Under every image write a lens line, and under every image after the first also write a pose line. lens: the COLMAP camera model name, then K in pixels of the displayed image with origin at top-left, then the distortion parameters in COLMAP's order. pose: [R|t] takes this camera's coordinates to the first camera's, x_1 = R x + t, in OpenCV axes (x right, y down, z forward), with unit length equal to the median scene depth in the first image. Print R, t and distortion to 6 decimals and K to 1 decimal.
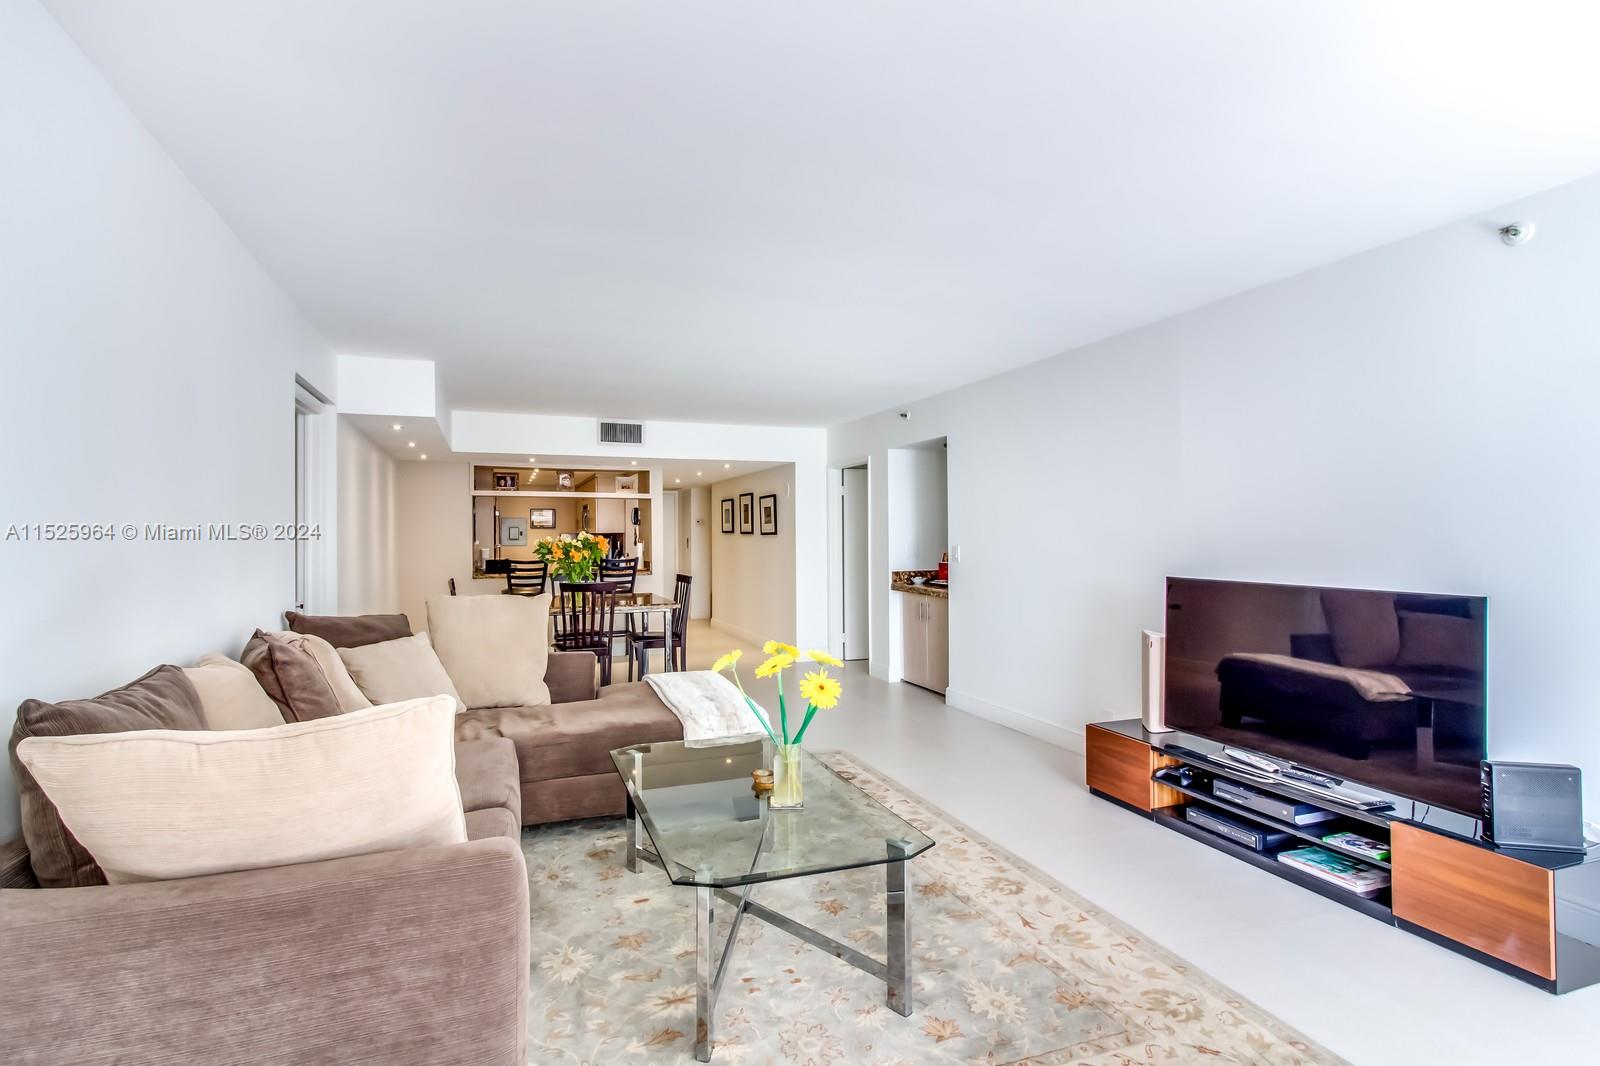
lens RADIAL K [[759.0, 0, 796.3], [0, 759.0, 516.8], [0, 0, 1]] dist [0.003195, 0.000331]
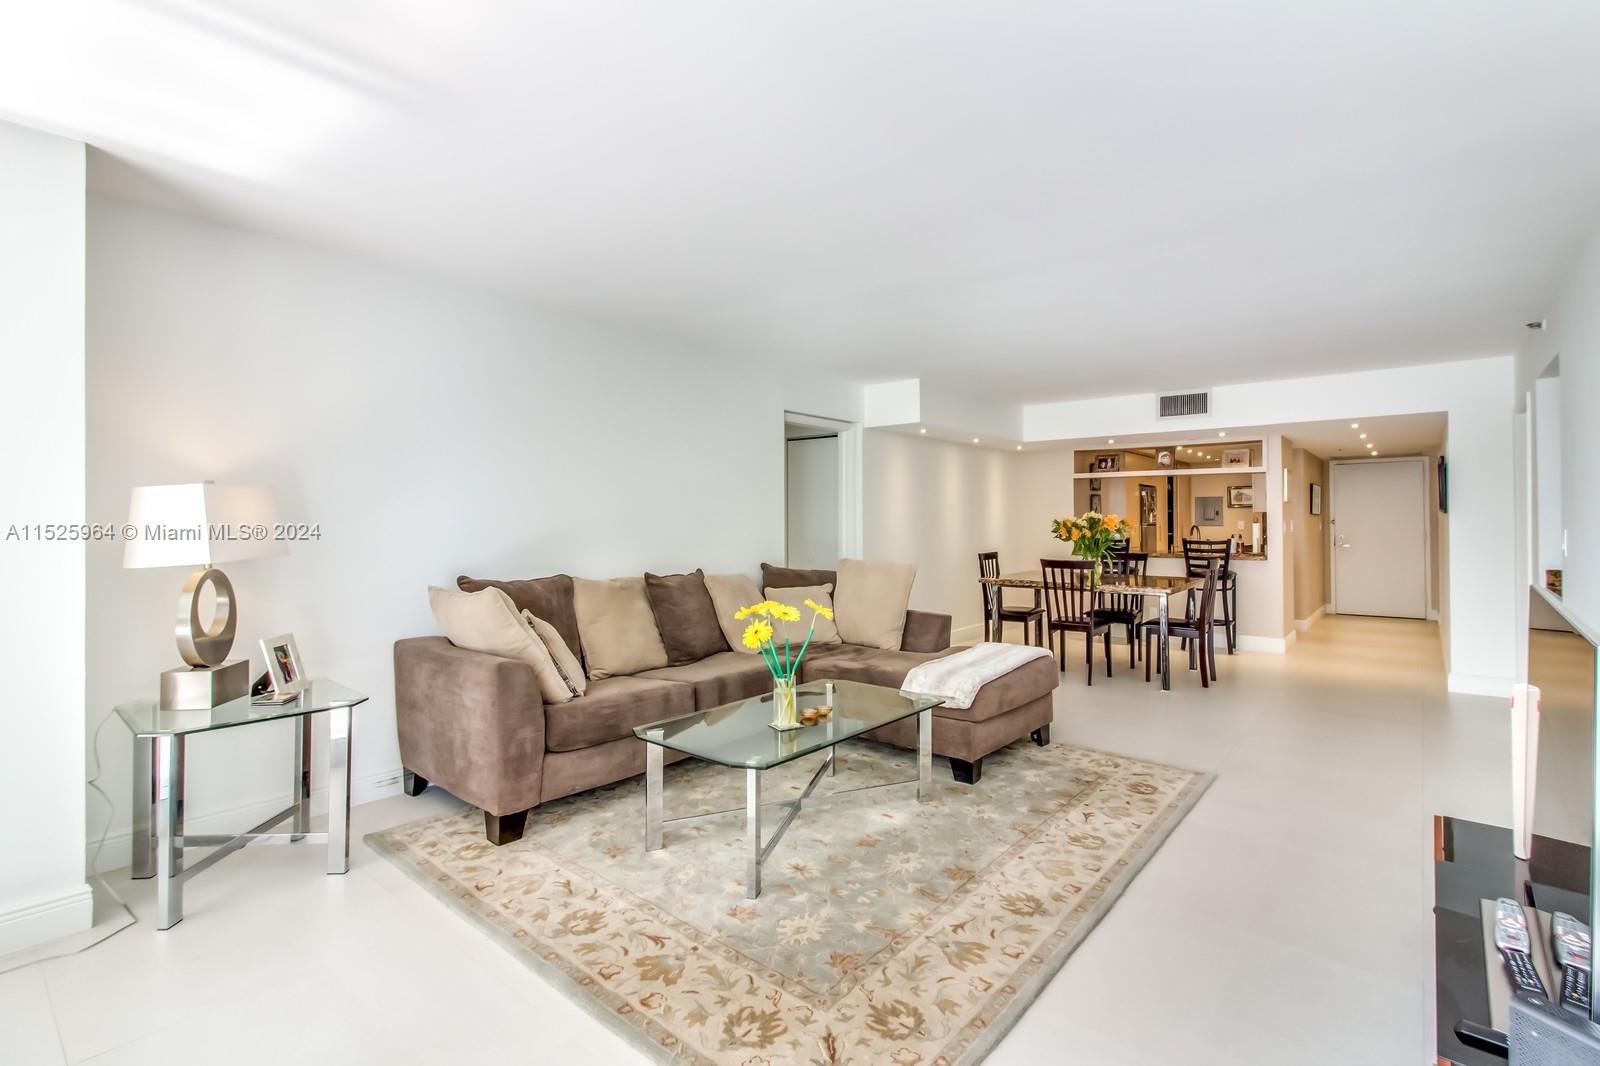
lens RADIAL K [[759.0, 0, 796.3], [0, 759.0, 516.8], [0, 0, 1]] dist [0.003195, 0.000331]
pose [[0.495646, -0.000355, -0.868524, 0.410149], [0.023963, 0.999625, 0.013267, 0.003551], [0.868194, -0.027388, 0.495469, 0.148489]]
